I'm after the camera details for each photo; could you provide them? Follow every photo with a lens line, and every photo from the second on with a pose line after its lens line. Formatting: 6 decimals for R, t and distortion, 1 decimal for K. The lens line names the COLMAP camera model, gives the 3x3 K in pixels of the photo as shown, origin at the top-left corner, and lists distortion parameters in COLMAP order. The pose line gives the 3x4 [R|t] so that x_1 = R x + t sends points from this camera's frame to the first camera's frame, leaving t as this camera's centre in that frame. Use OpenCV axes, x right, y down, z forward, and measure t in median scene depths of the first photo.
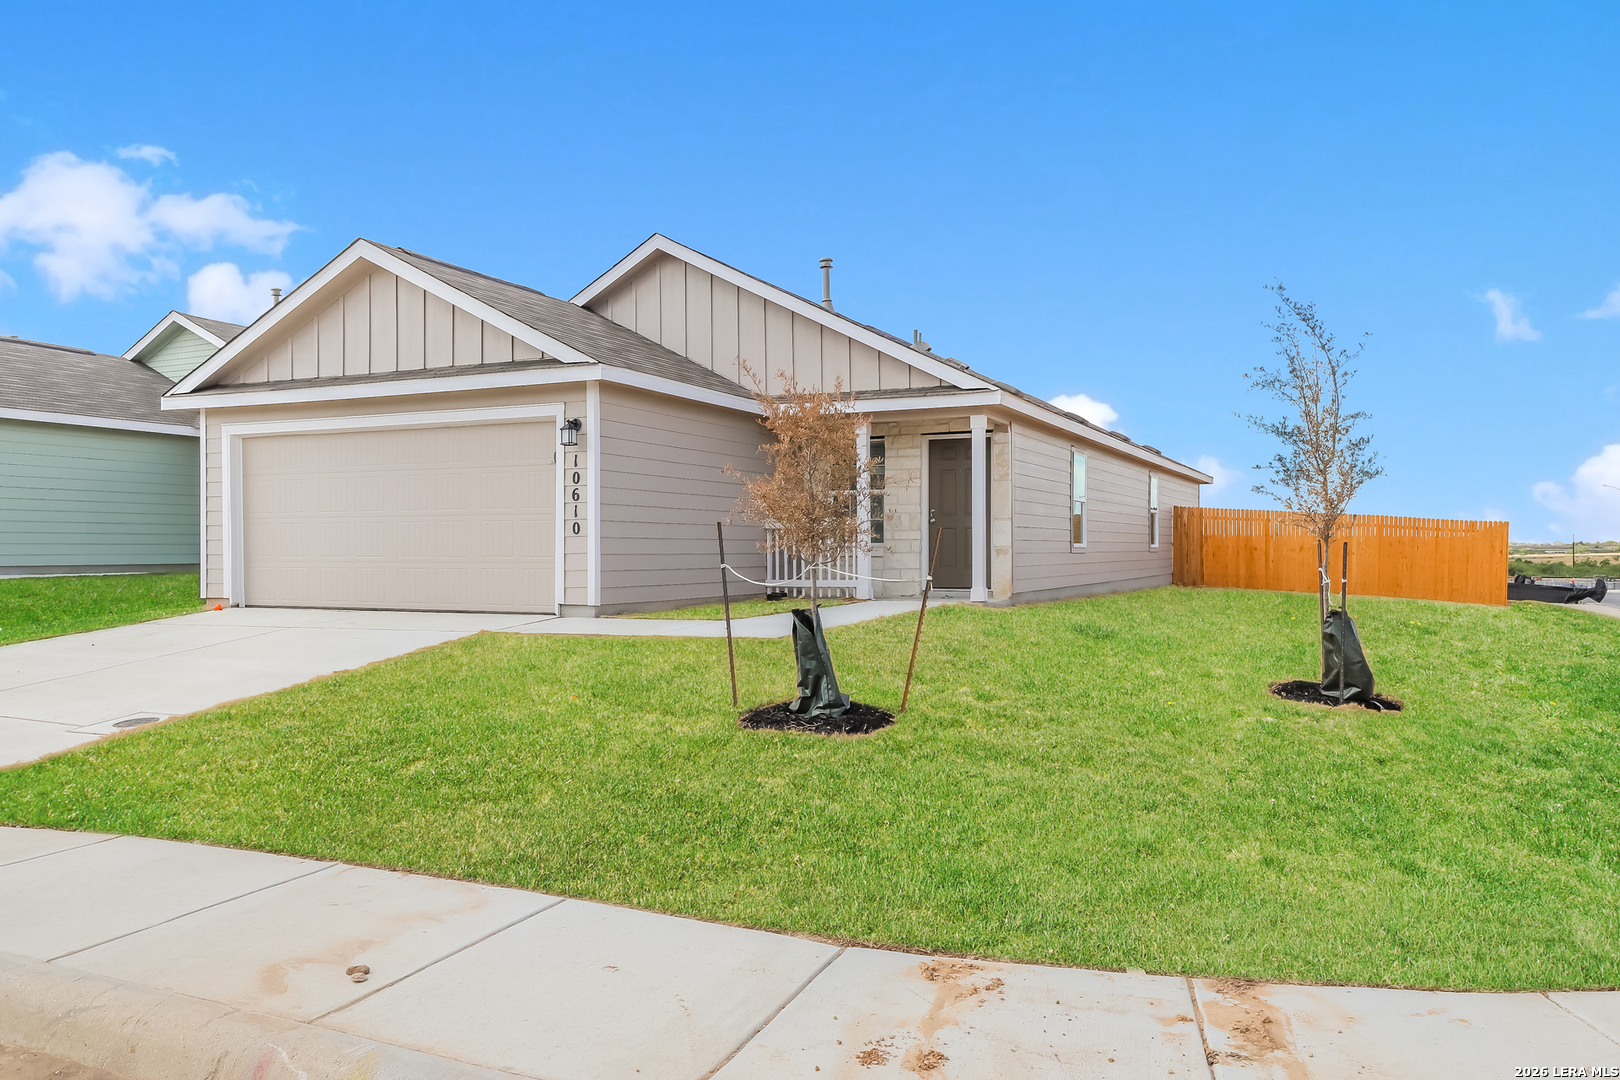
lens RADIAL K [[1172.1, 0, 807.5], [0, 1172.1, 543.5], [0, 0, 1]] dist [0.020927, 0.003610]
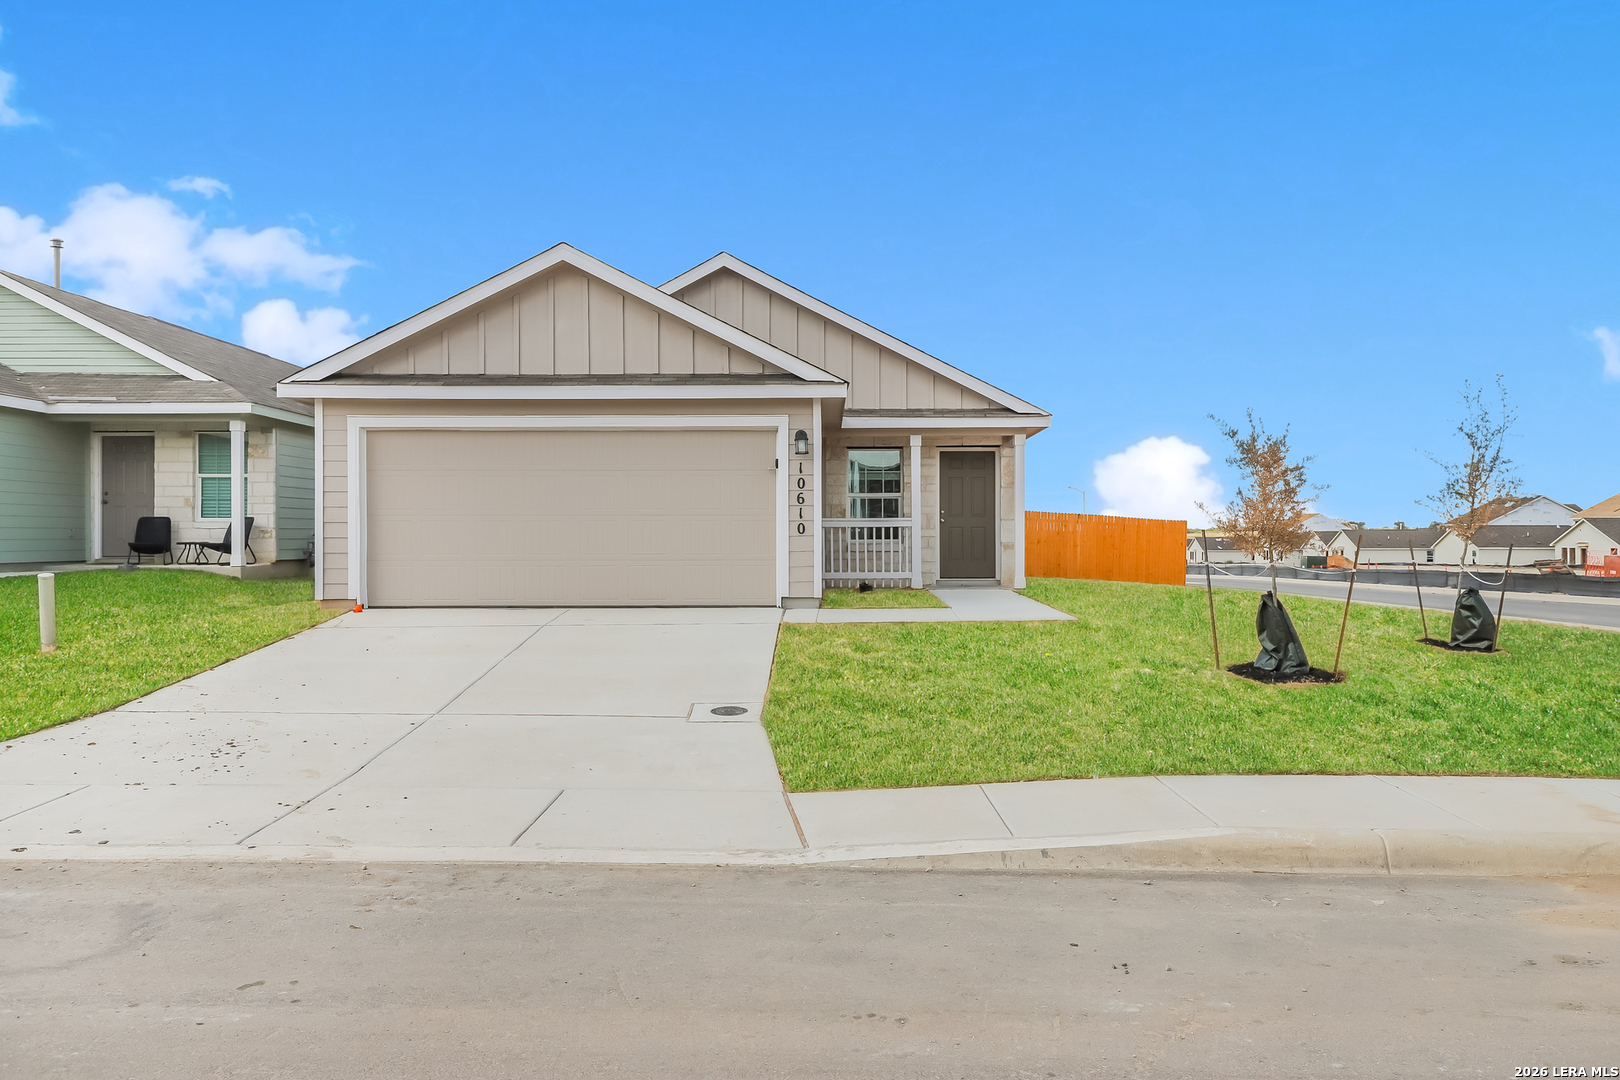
lens RADIAL K [[1172.1, 0, 812.3], [0, 1172.1, 534.7], [0, 0, 1]] dist [0.020927, 0.003610]
pose [[0.913003, 0.001113, 0.407951, -0.549922], [-0.001742, 0.999998, 0.001170, -0.007299], [-0.407949, -0.001779, 0.913003, -0.014585]]
